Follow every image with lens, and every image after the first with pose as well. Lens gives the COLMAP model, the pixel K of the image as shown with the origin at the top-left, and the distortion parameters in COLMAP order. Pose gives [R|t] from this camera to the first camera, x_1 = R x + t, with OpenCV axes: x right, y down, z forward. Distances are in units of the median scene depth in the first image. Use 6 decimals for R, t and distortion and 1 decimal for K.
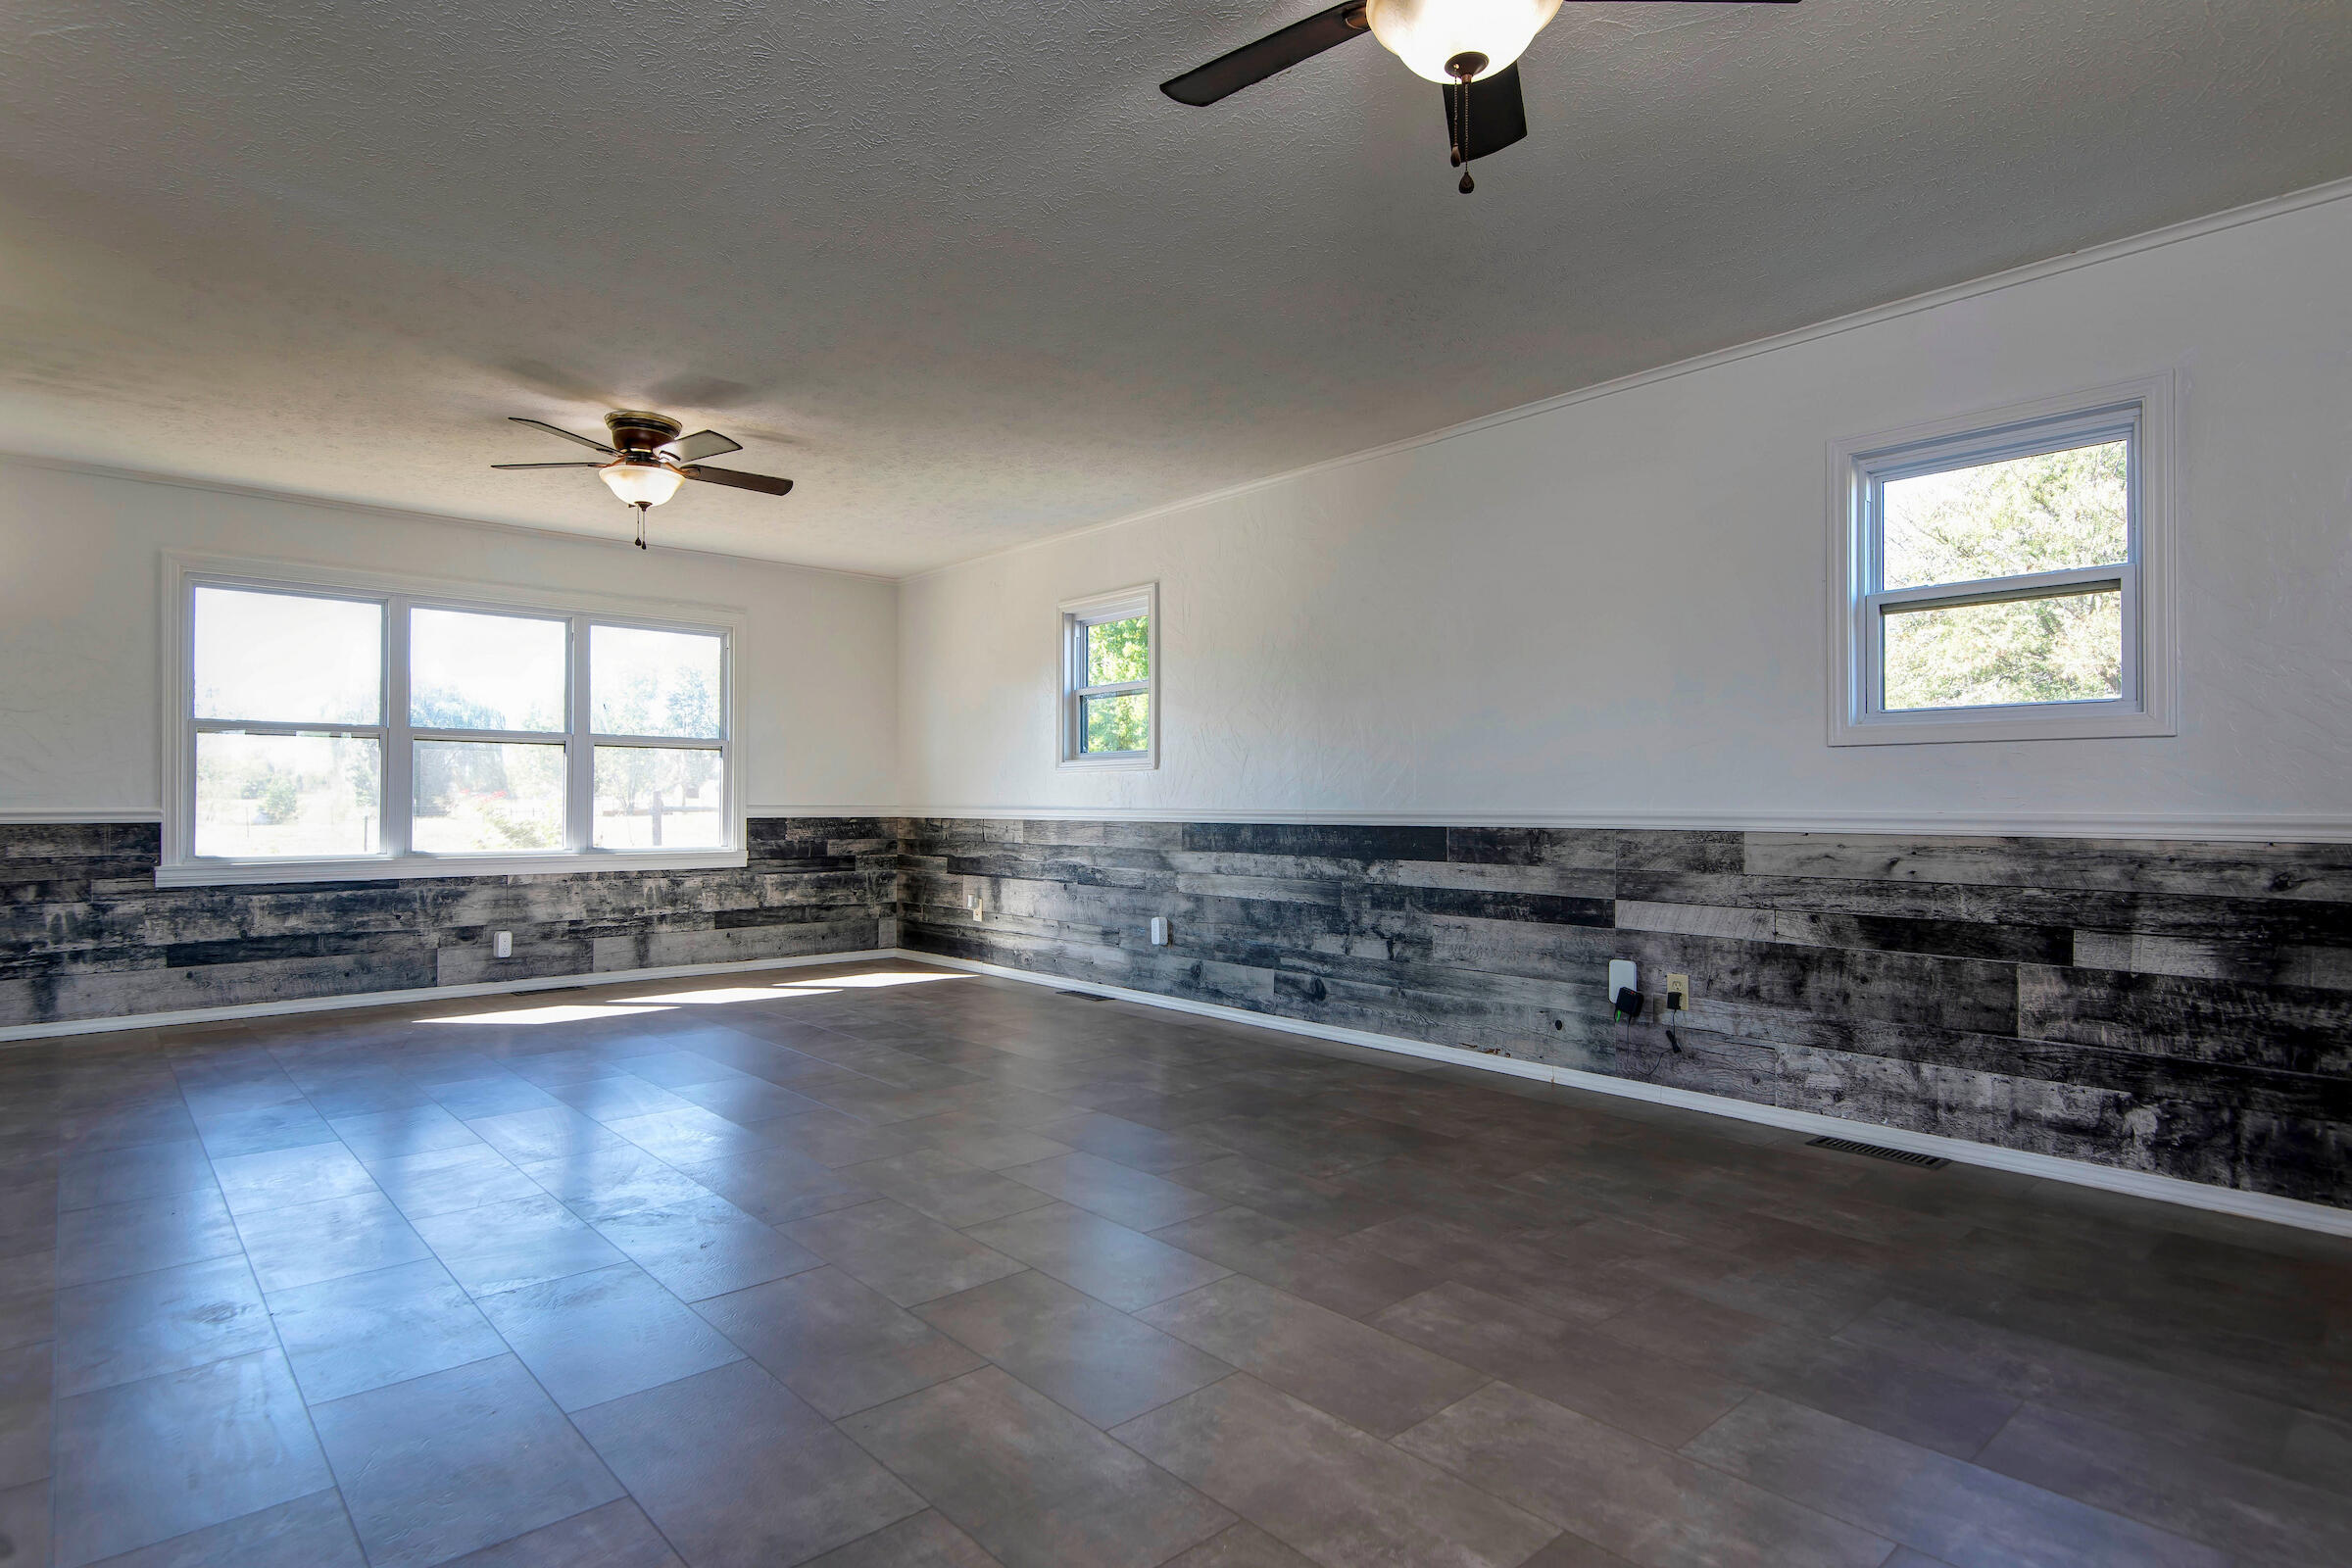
lens RADIAL K [[1285.7, 0, 1156.0], [0, 1285.7, 775.0], [0, 0, 1]] dist [0.018396, -0.009301]
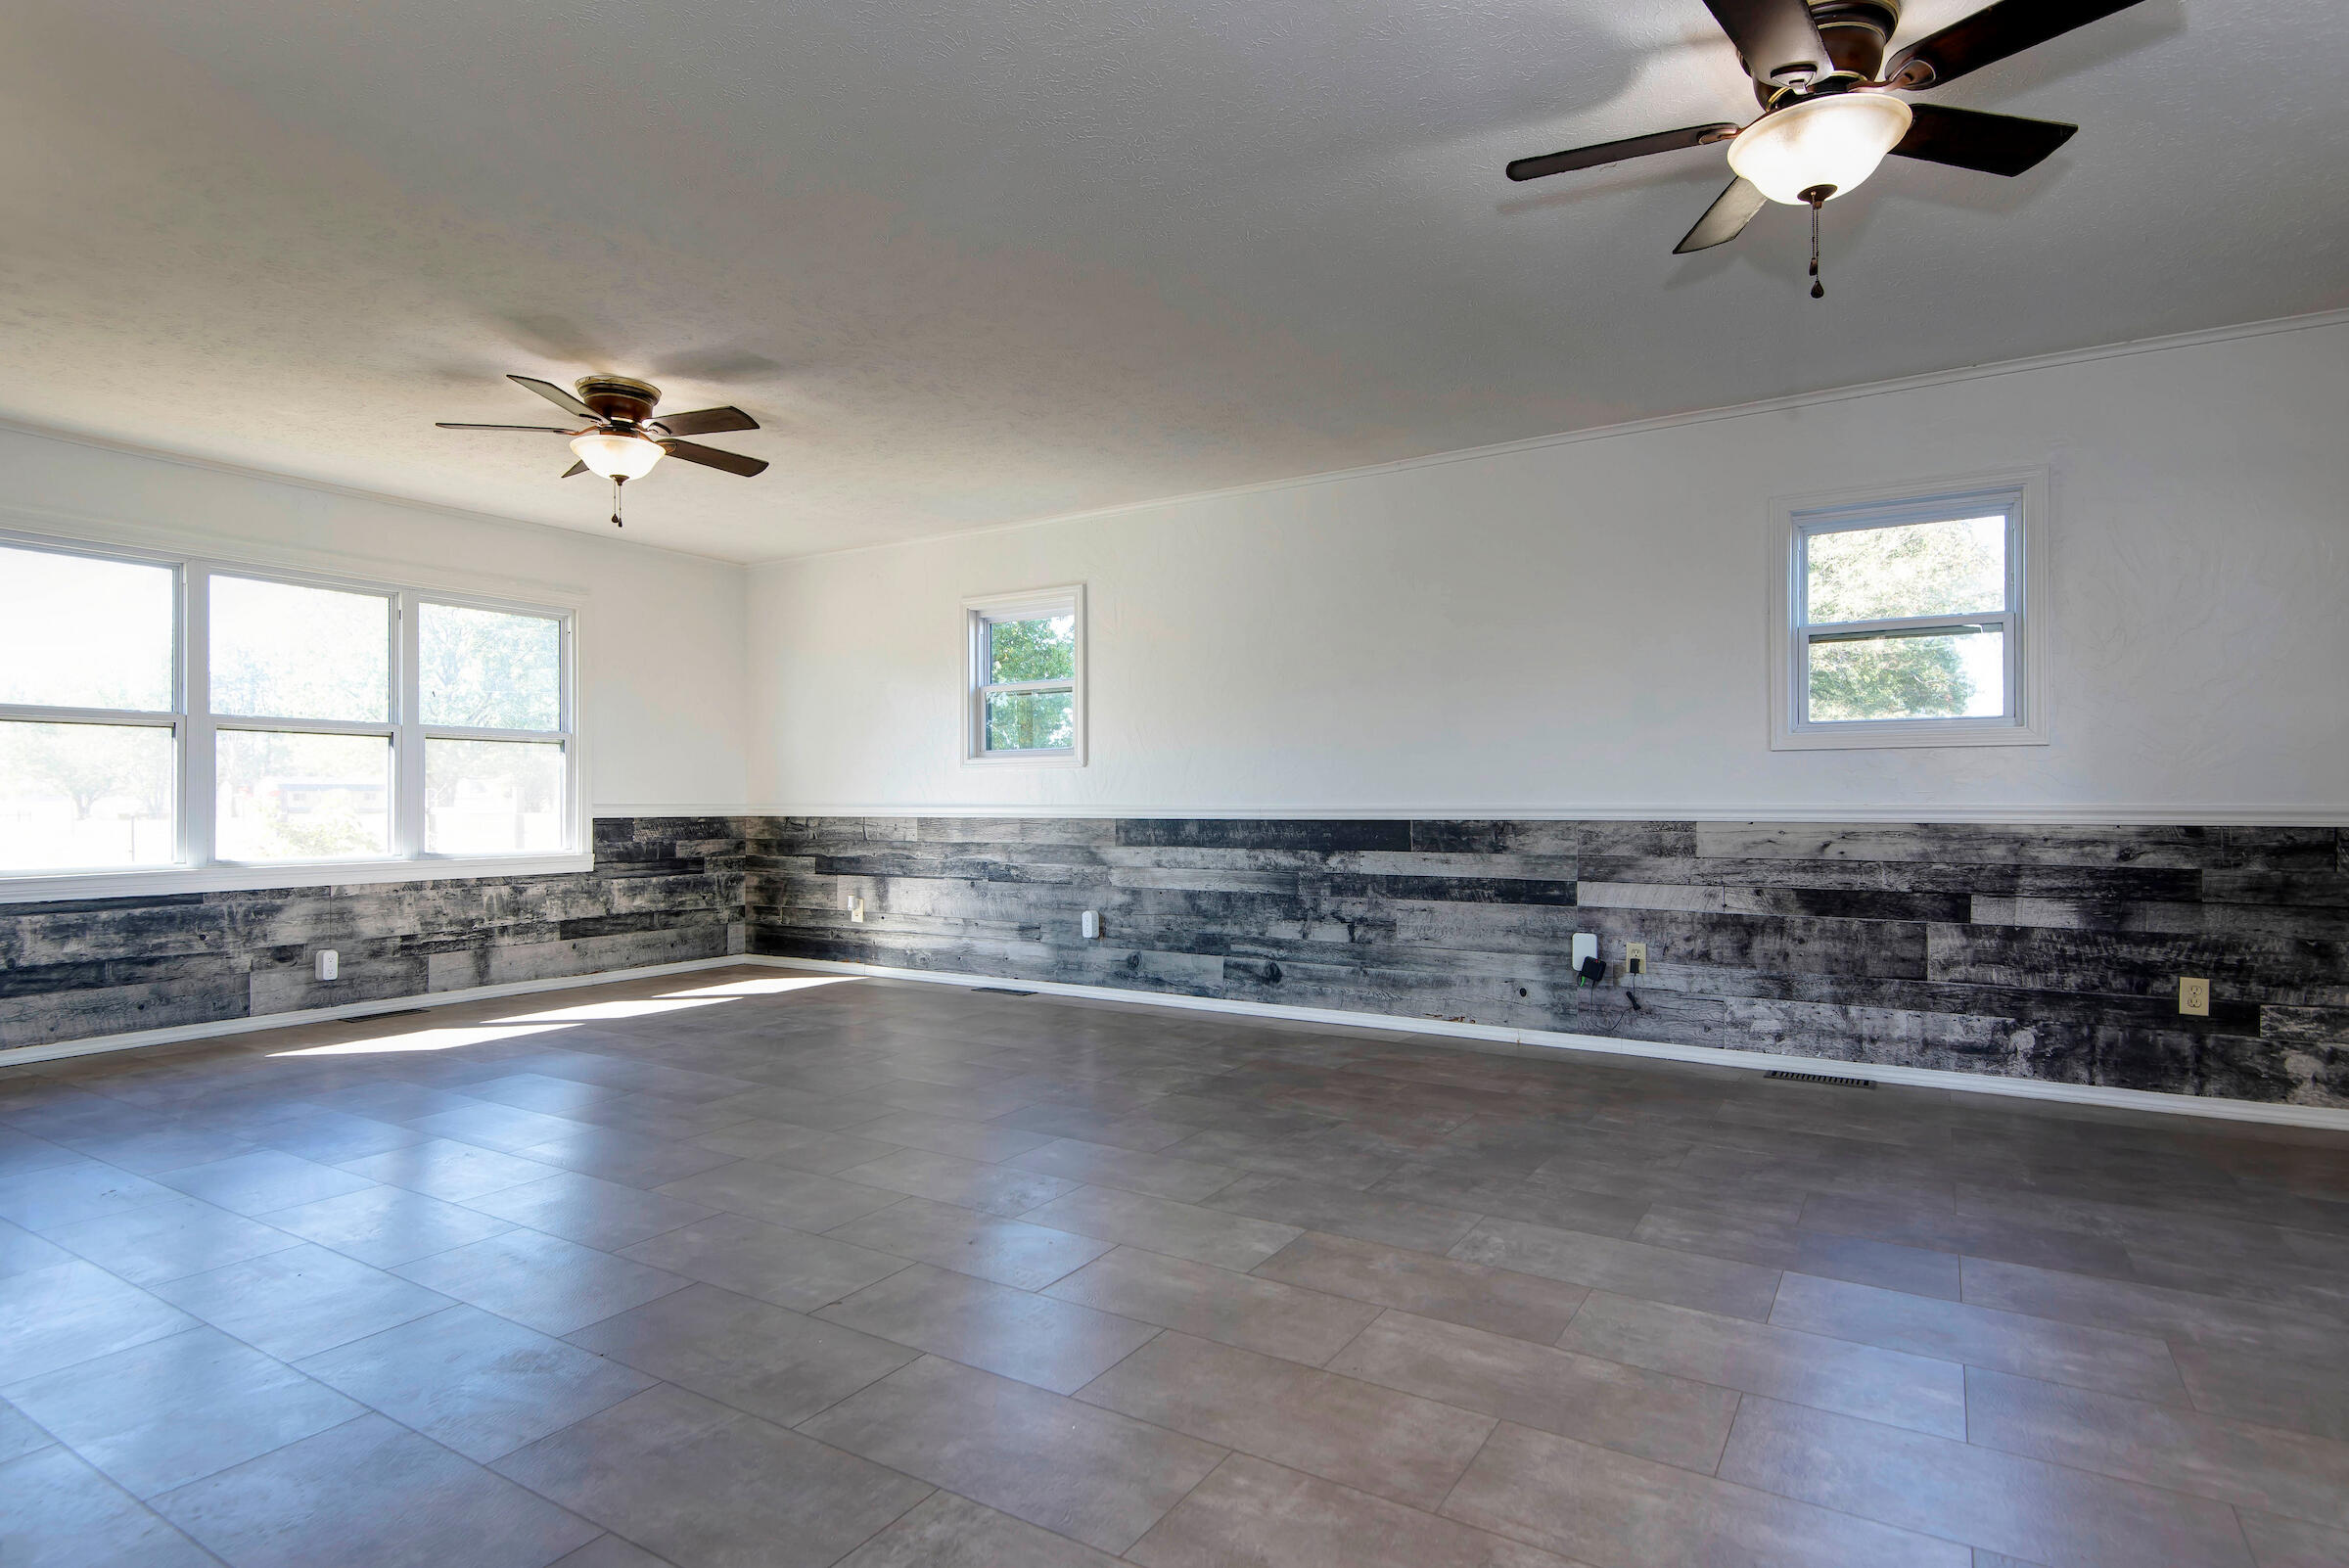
lens RADIAL K [[1284.1, 0, 1154.1], [0, 1284.1, 787.5], [0, 0, 1]] dist [0.018396, -0.009301]
pose [[0.958039, -0.001527, 0.286633, -0.320942], [-0.001943, 0.999928, 0.011822, -0.000431], [-0.286631, -0.011883, 0.957967, 0.004438]]
